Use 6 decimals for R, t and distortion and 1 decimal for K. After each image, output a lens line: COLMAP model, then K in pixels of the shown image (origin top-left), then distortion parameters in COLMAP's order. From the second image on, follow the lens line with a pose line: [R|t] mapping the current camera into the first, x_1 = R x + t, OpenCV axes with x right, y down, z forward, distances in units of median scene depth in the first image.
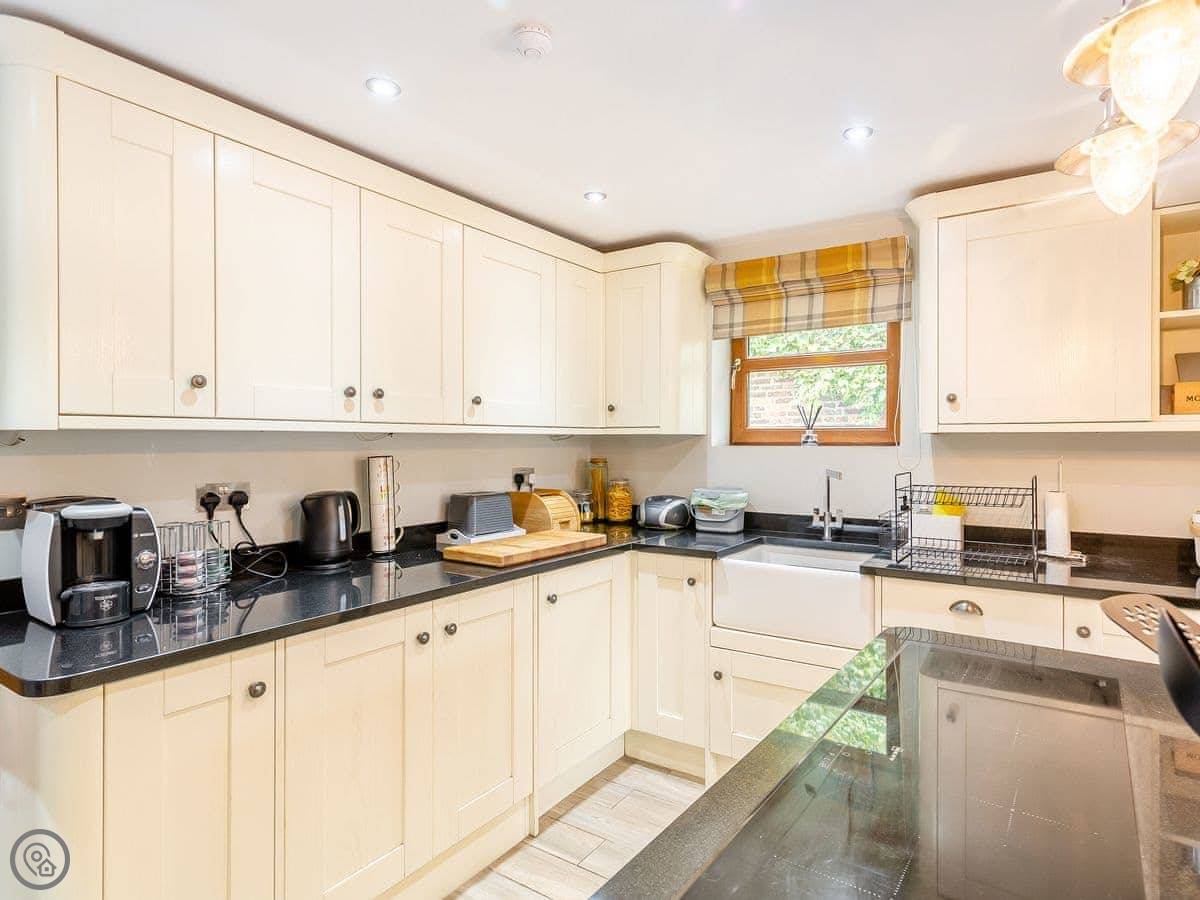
lens RADIAL K [[656.1, 0, 670.6], [0, 656.1, 446.3], [0, 0, 1]] dist [0.001022, 0.003765]
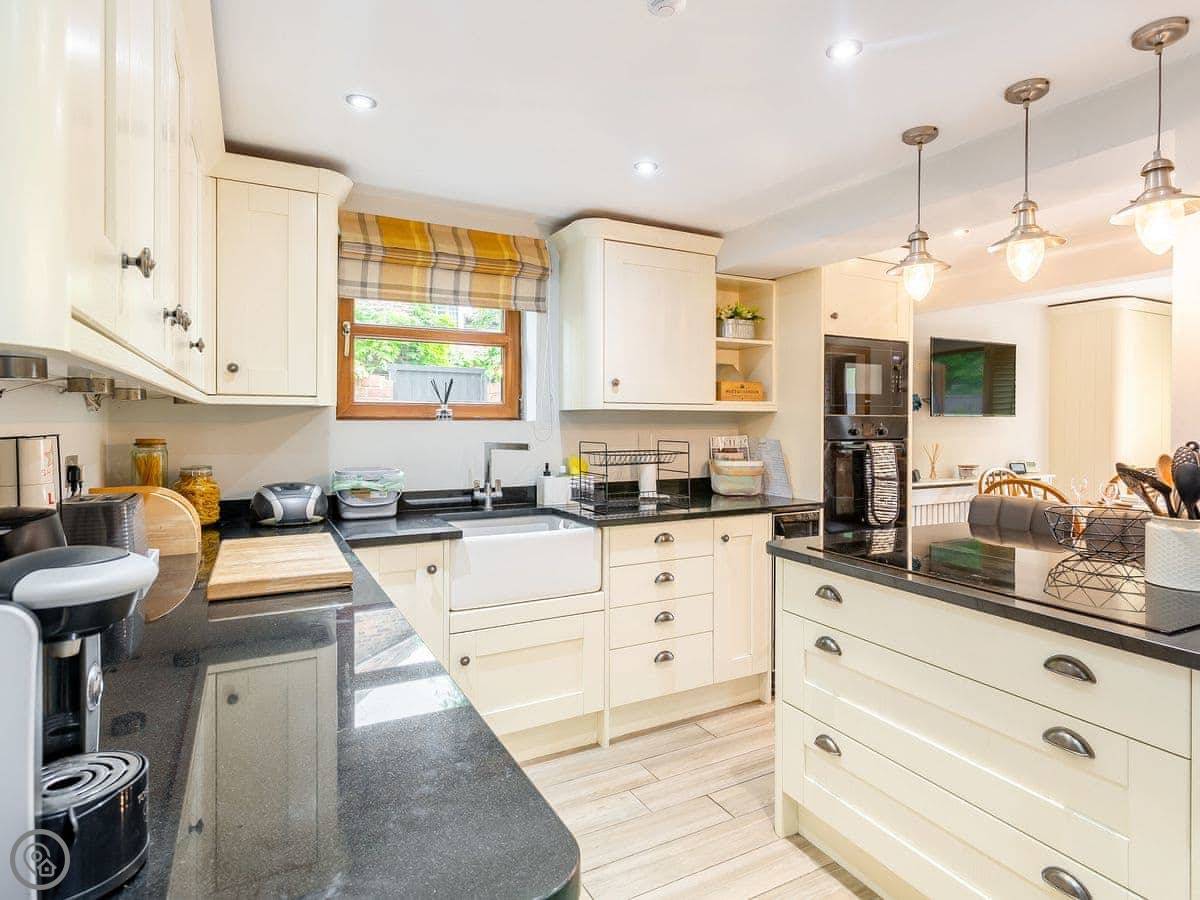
lens RADIAL K [[657.1, 0, 595.7], [0, 657.1, 426.2], [0, 0, 1]] dist [0.000866, 0.002255]
pose [[0.512194, -0.003509, 0.858862, -0.563388], [0.002837, 0.999993, 0.002394, 0.006558], [-0.858865, 0.001210, 0.512201, 0.306011]]
